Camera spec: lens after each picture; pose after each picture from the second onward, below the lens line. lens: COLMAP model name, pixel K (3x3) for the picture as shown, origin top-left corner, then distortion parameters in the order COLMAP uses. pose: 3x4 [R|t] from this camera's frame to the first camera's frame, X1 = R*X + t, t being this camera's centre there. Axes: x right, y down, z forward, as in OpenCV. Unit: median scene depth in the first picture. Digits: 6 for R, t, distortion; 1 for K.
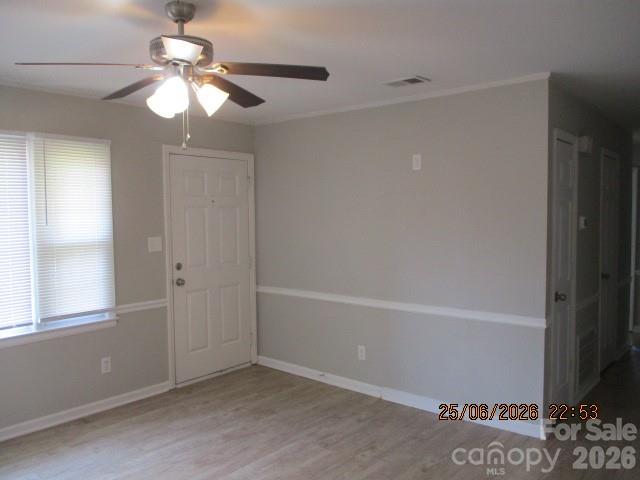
lens RADIAL K [[527.9, 0, 329.6], [0, 527.9, 235.4], [0, 0, 1]] dist [-0.046302, 0.038383]
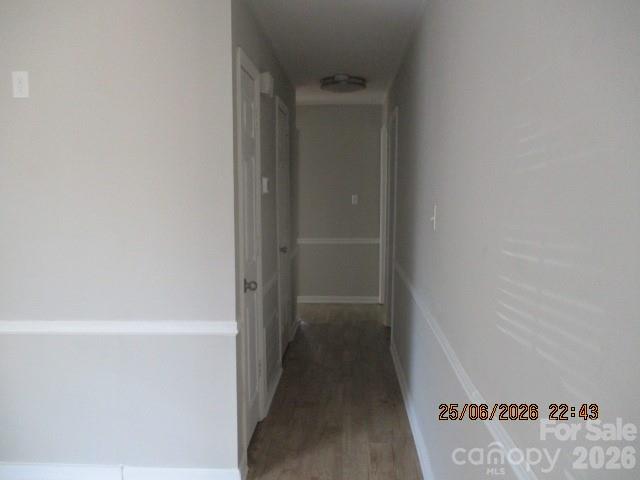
lens RADIAL K [[527.9, 0, 329.6], [0, 527.9, 235.4], [0, 0, 1]] dist [-0.046302, 0.038383]
pose [[0.798108, -0.054182, 0.600073, 0.084520], [0.024664, 0.998052, 0.057313, 0.007822], [-0.602009, -0.030942, 0.797890, 0.320929]]
